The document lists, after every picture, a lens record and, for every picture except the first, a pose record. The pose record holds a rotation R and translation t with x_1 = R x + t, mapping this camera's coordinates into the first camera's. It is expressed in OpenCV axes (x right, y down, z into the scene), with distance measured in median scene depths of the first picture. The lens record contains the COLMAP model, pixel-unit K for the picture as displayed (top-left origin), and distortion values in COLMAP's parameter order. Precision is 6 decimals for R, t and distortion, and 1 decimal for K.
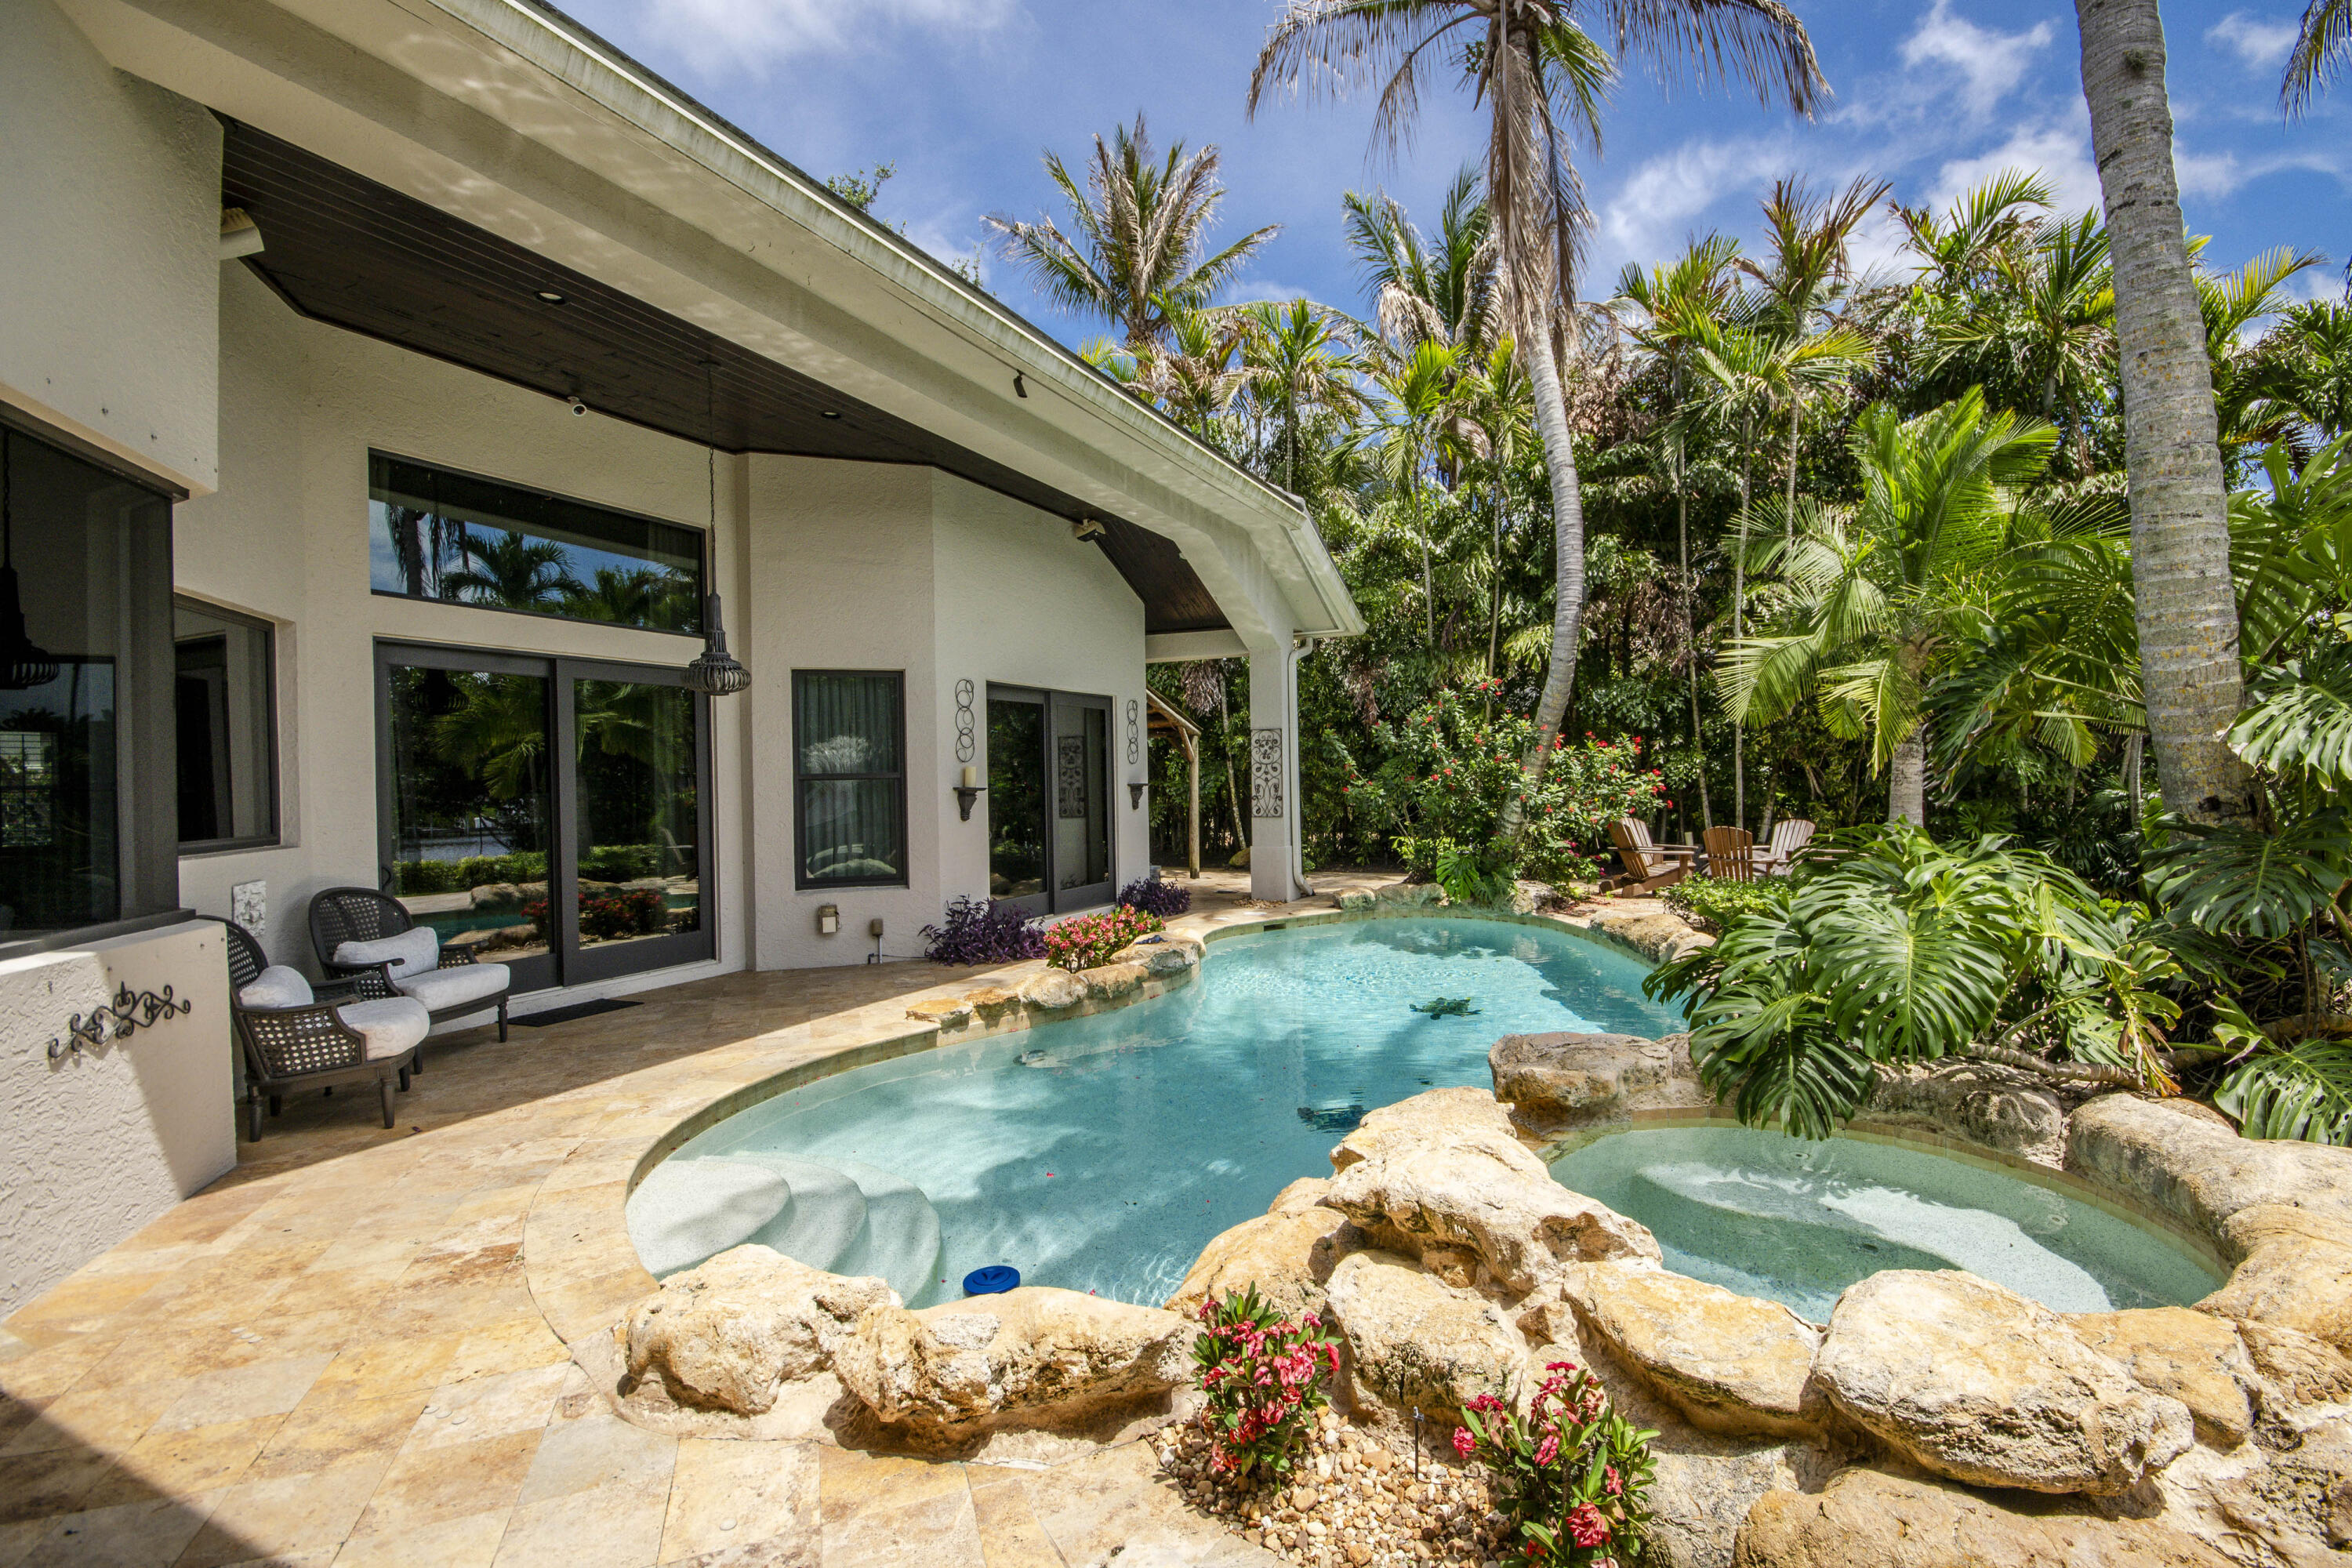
lens RADIAL K [[1048.8, 0, 1217.0], [0, 1048.8, 764.4], [0, 0, 1]] dist [0.005513, -0.007911]
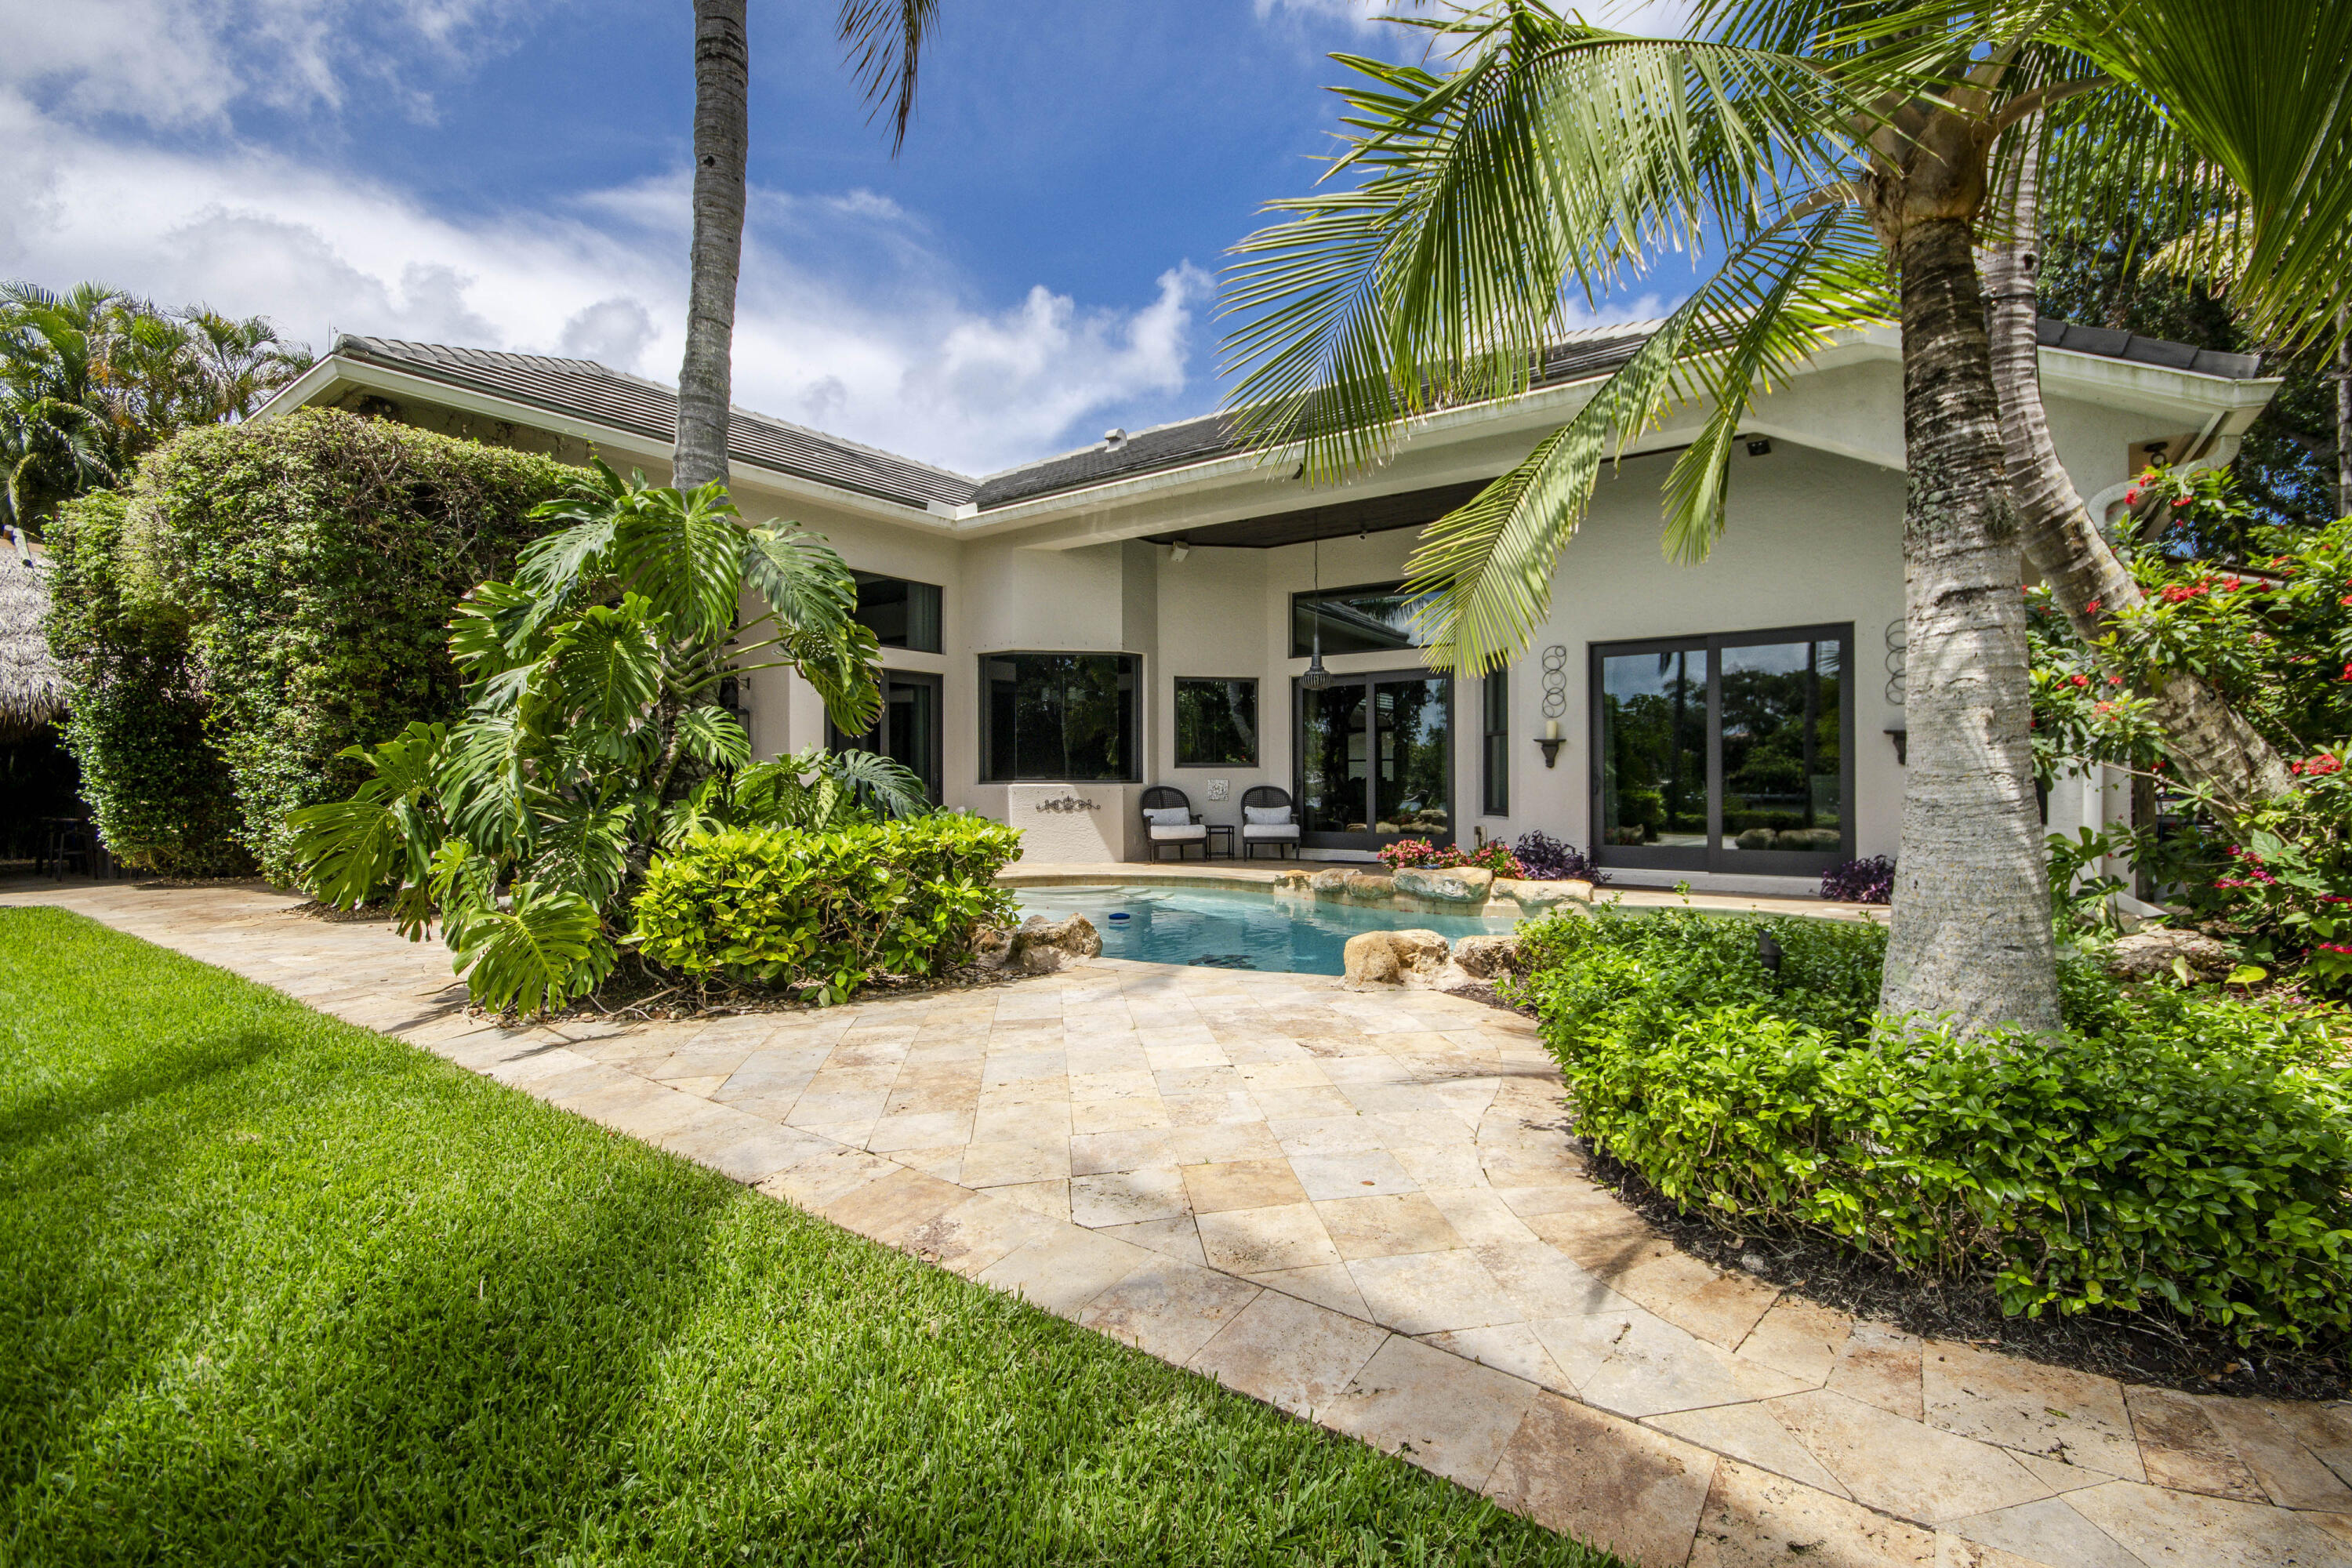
lens RADIAL K [[1048.8, 0, 1223.4], [0, 1048.8, 778.2], [0, 0, 1]] dist [0.005513, -0.007911]
pose [[-0.179894, 0.016343, -0.983550, 1.030720], [0.022710, 0.999664, 0.012457, 0.045263], [0.983424, -0.020095, -0.180205, 0.901447]]
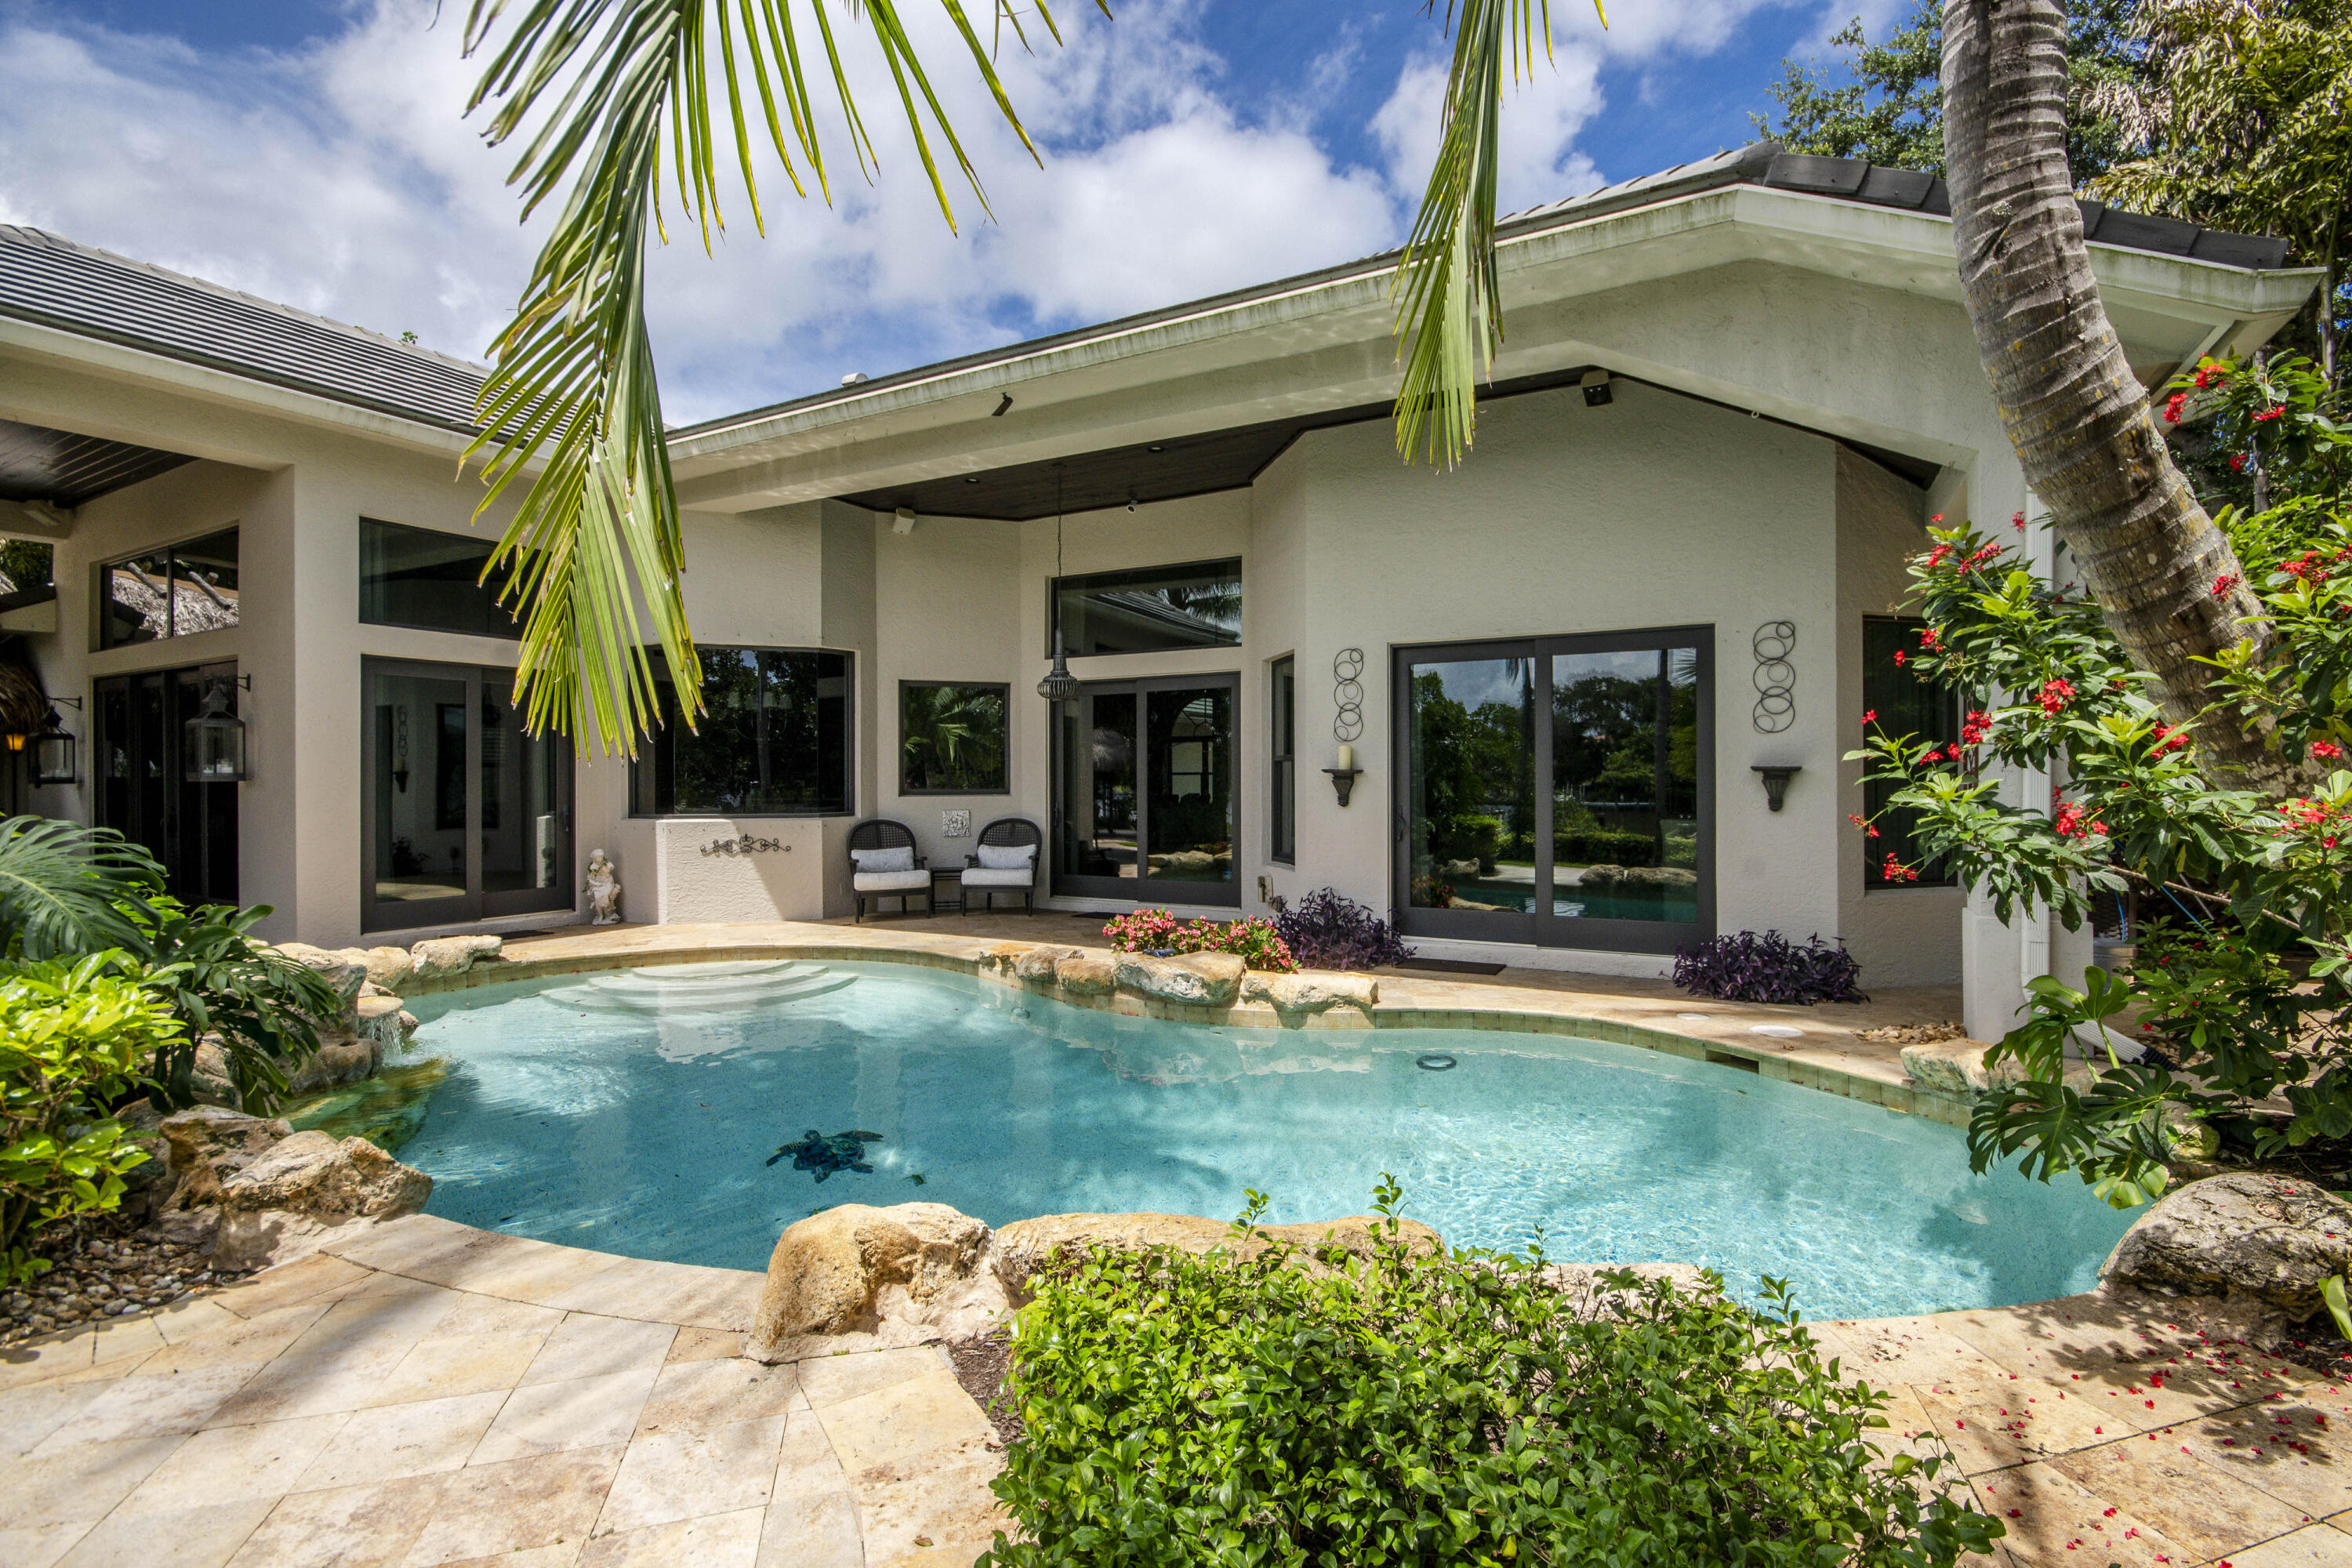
lens RADIAL K [[1048.8, 0, 1228.4], [0, 1048.8, 775.4], [0, 0, 1]] dist [0.005513, -0.007911]
pose [[-0.064058, 0.015287, -0.997829, 0.705100], [0.019221, 0.999716, 0.014082, 0.013606], [0.997761, -0.018277, -0.064334, 1.014890]]
